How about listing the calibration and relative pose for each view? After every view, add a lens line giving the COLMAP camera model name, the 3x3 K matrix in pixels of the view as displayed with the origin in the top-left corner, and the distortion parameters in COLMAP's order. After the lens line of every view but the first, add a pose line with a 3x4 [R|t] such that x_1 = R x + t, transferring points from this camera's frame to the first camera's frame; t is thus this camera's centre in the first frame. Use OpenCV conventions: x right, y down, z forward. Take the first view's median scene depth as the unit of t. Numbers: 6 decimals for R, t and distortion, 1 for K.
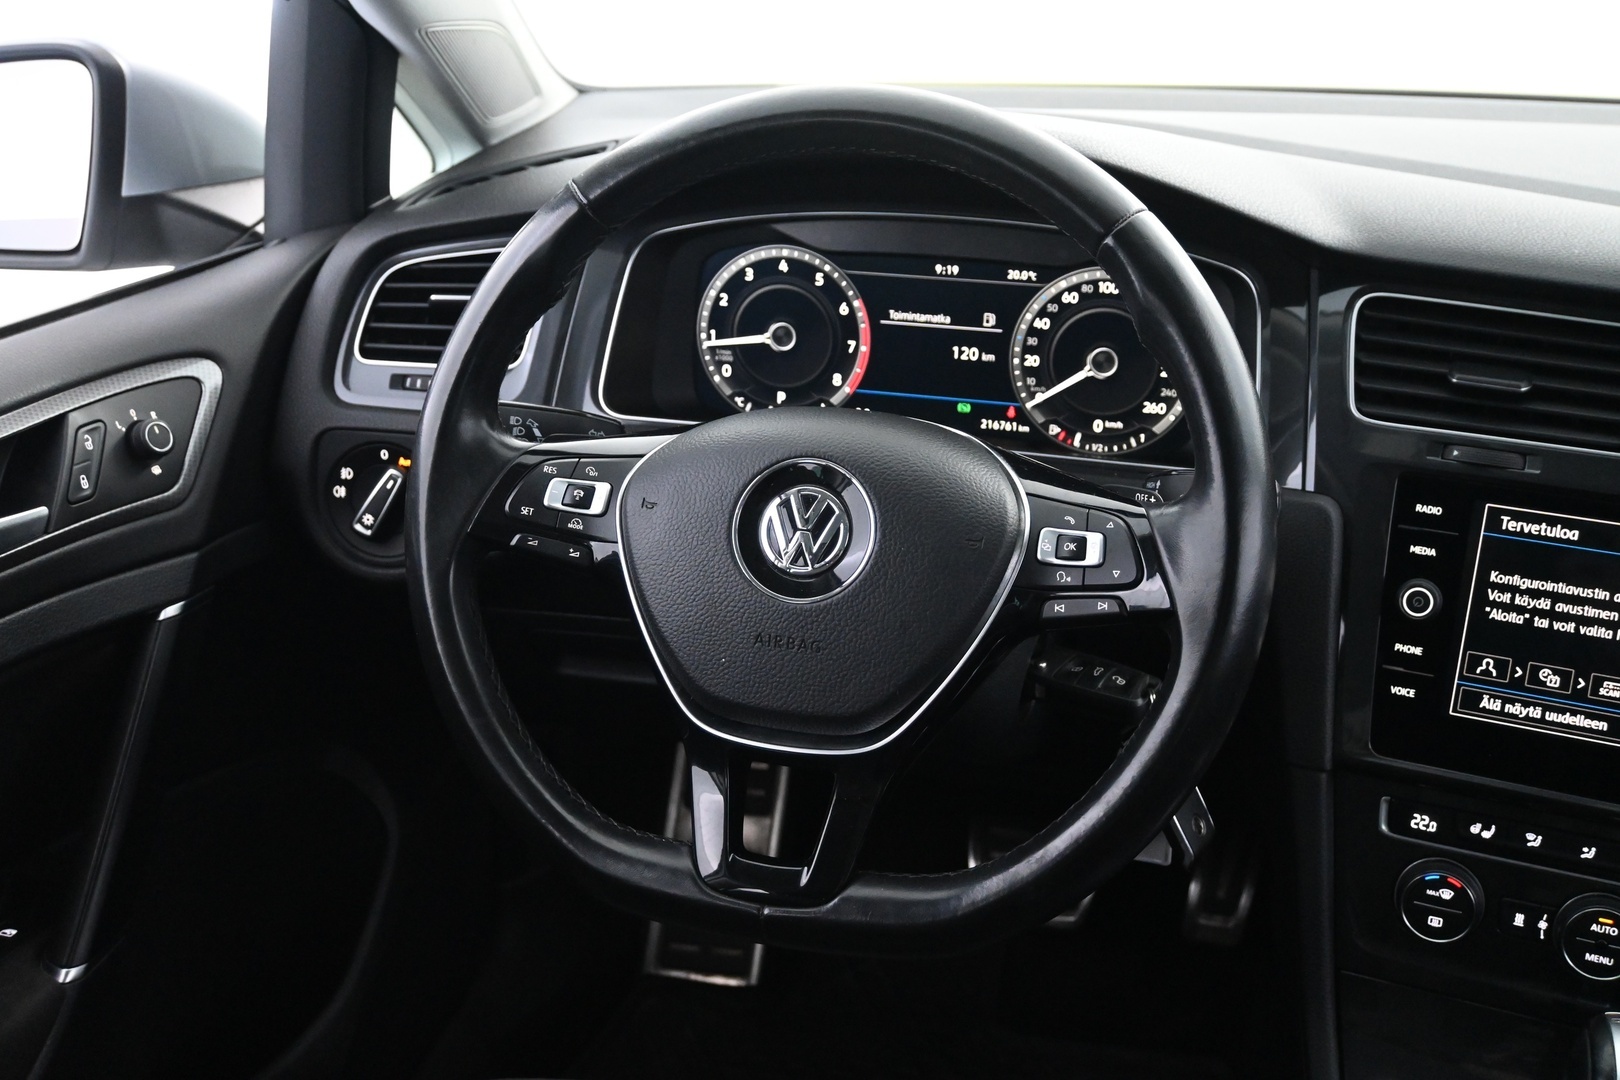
lens RADIAL K [[1752.0, 0, 810.0], [0, 1752.0, 540.0], [0, 0, 1]] dist [-0.000572, -0.006696]
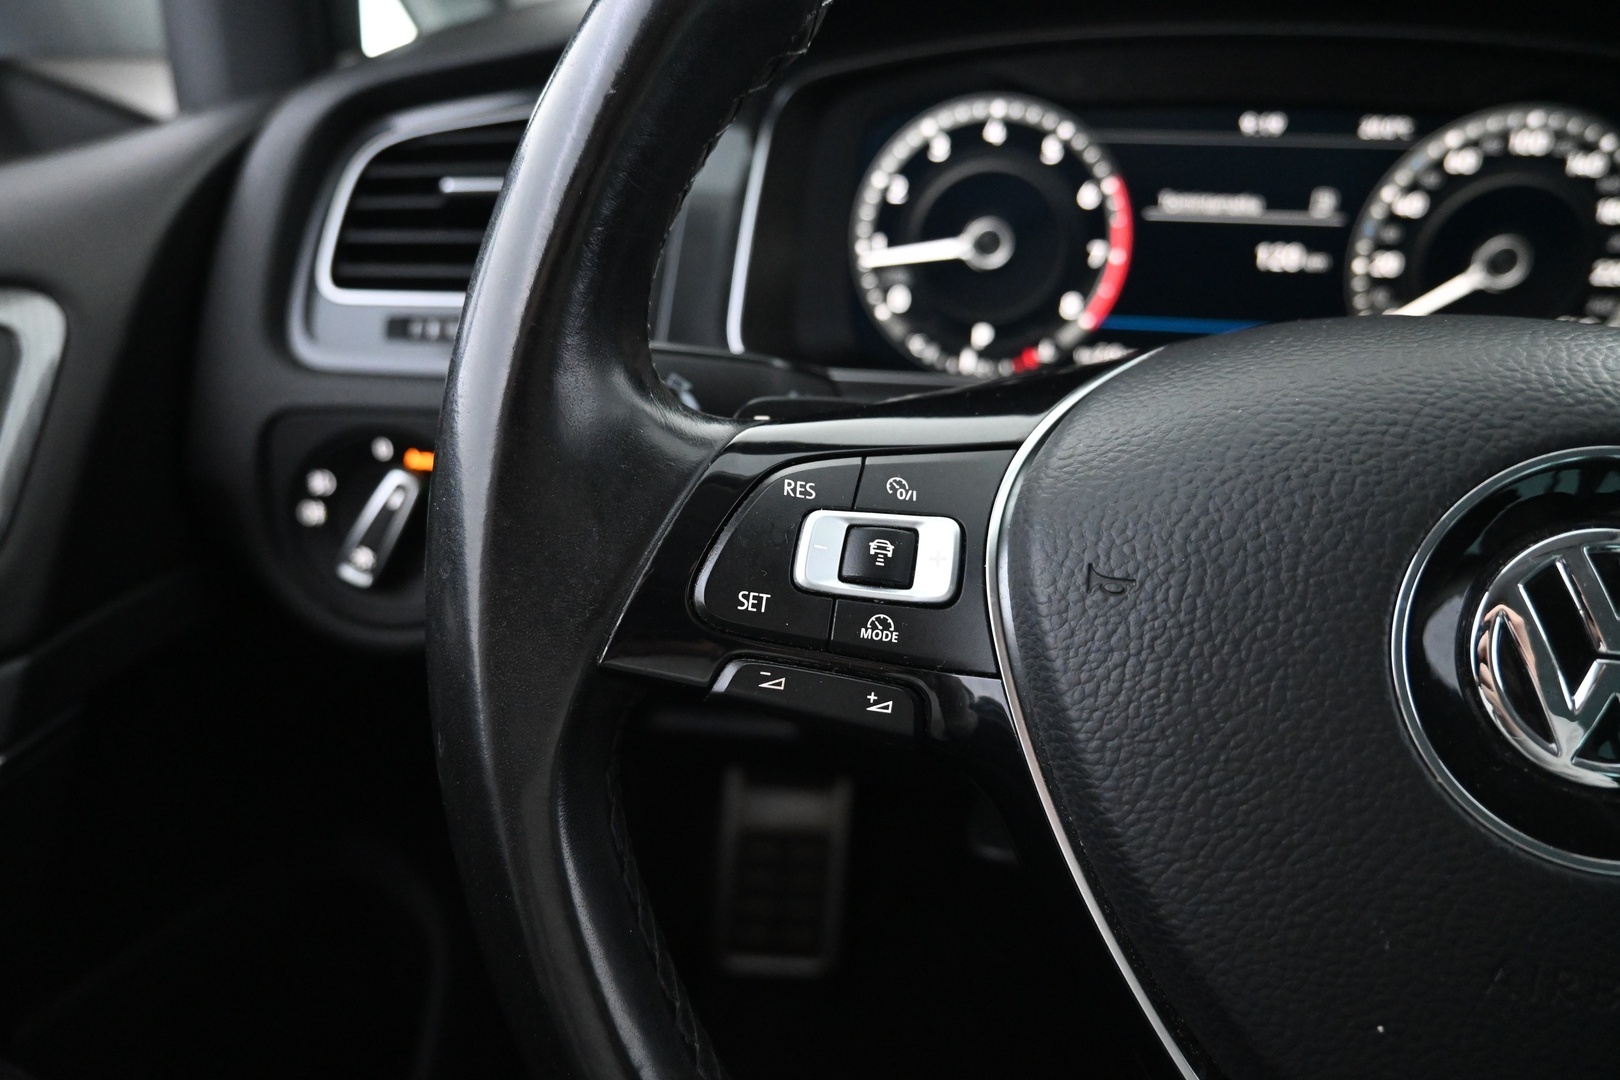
lens RADIAL K [[1137.9, 0, 810.0], [0, 1137.9, 540.0], [0, 0, 1]] dist [-0.013127, 0.000576]
pose [[0.993737, -0.050847, 0.099503, -0.156586], [0.044445, 0.996860, 0.065534, -0.041652], [-0.102523, -0.060701, 0.992877, 0.677549]]
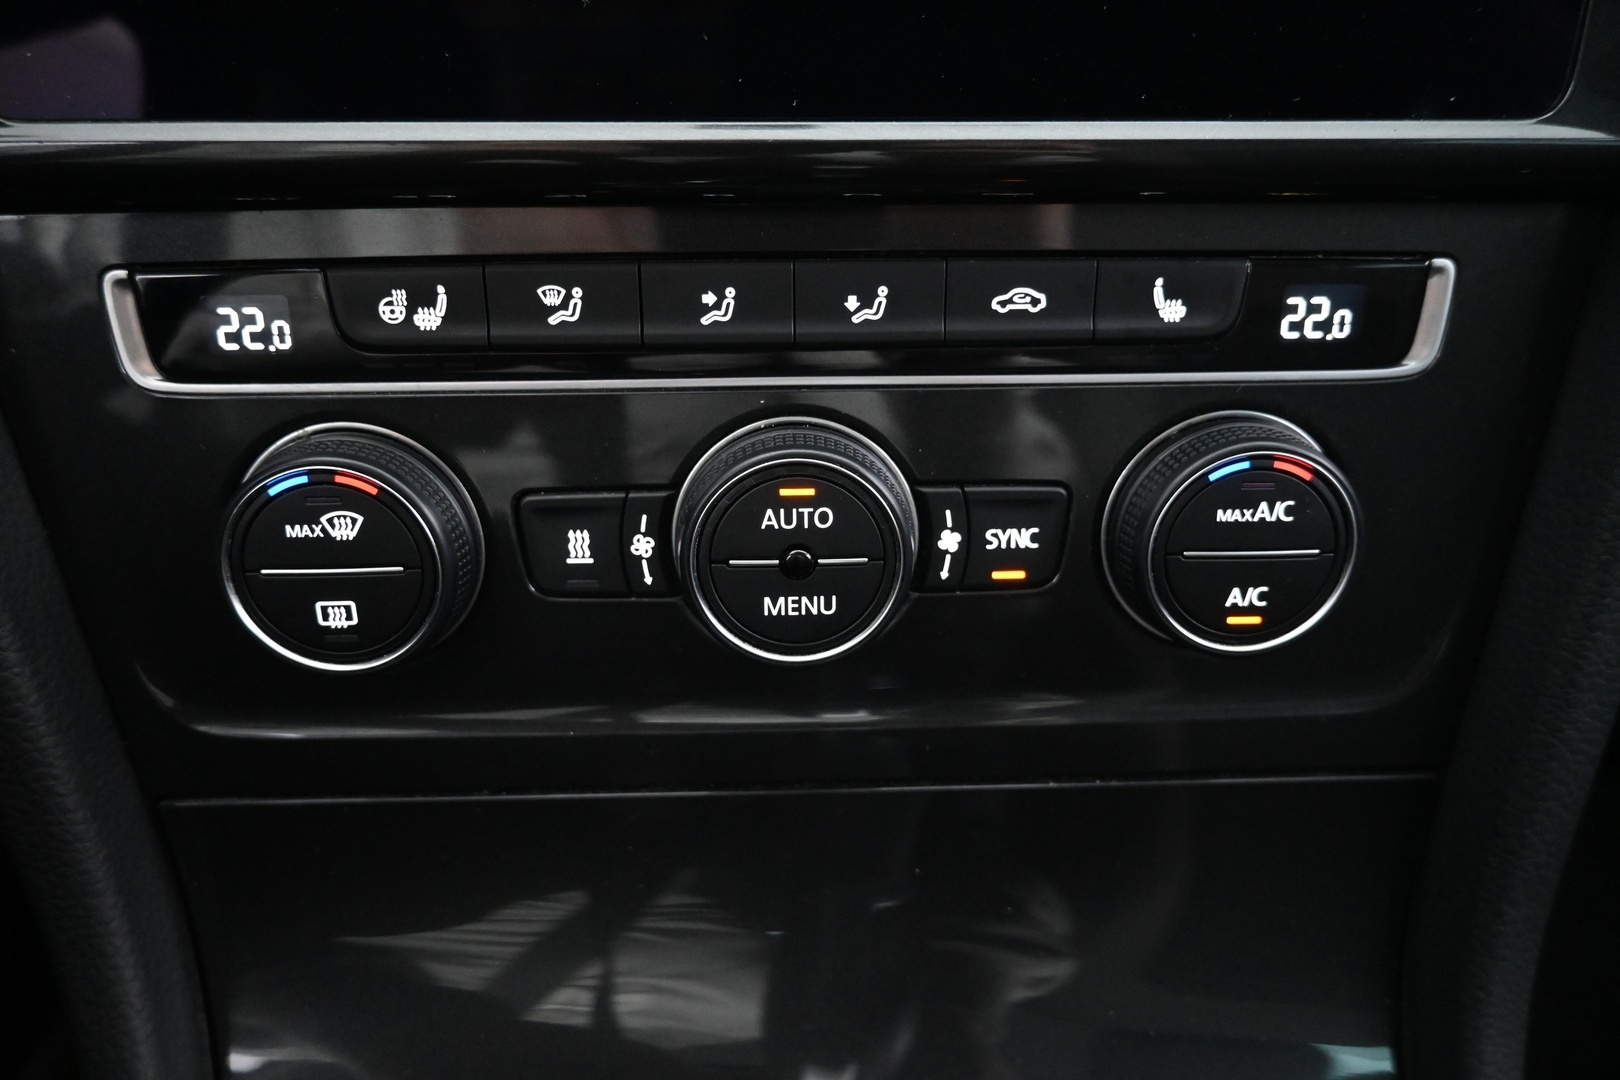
lens RADIAL K [[1105.2, 0, 810.0], [0, 1105.2, 540.0], [0, 0, 1]] dist [-0.002502, -0.004055]
pose [[0.901774, -0.238911, 0.360173, 0.364797], [0.171025, 0.962563, 0.210291, 0.175772], [-0.396930, -0.128037, 0.908875, 0.776864]]
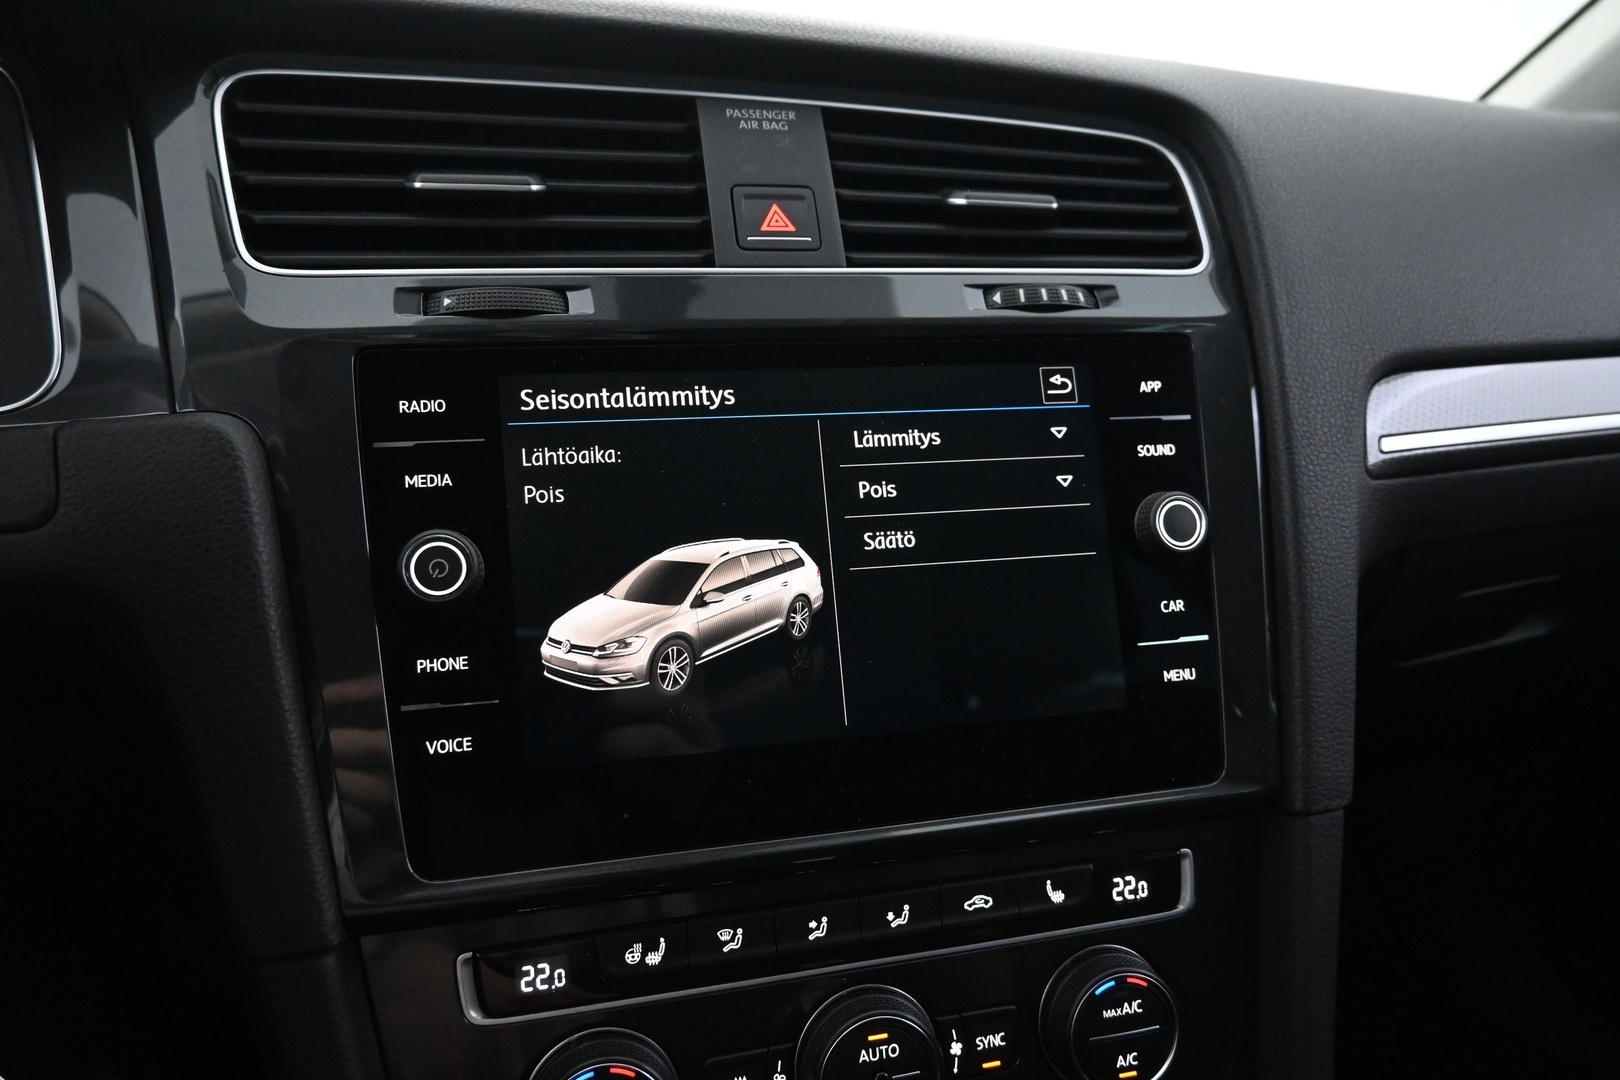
lens RADIAL K [[1105.2, 0, 810.0], [0, 1105.2, 540.0], [0, 0, 1]] dist [-0.002502, -0.004055]
pose [[0.786795, -0.152261, 0.598140, 0.235663], [0.243996, 0.966885, -0.074826, 0.078296], [-0.566939, 0.204817, 0.797891, 0.664115]]
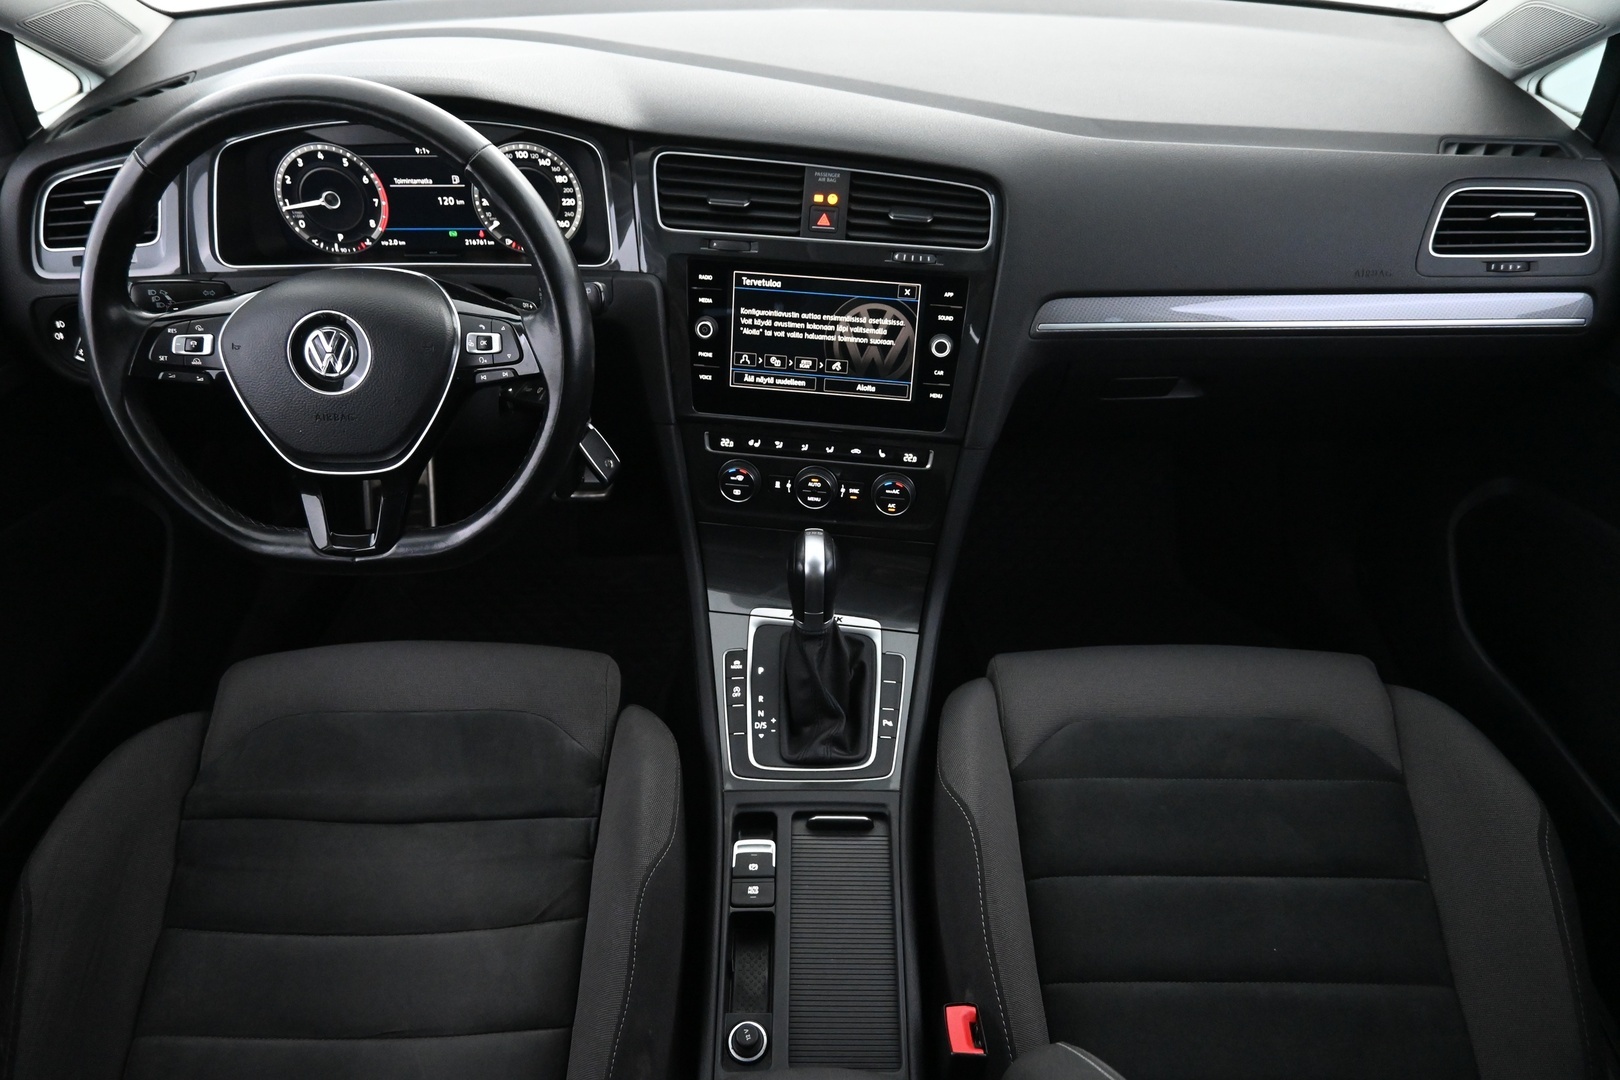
lens RADIAL K [[1105.2, 0, 810.0], [0, 1105.2, 540.0], [0, 0, 1]] dist [-0.002502, -0.004055]
pose [[0.961717, -0.175767, 0.210254, 0.166654], [0.106122, 0.946224, 0.305610, -0.099072], [-0.252664, -0.271598, 0.928653, -0.177586]]
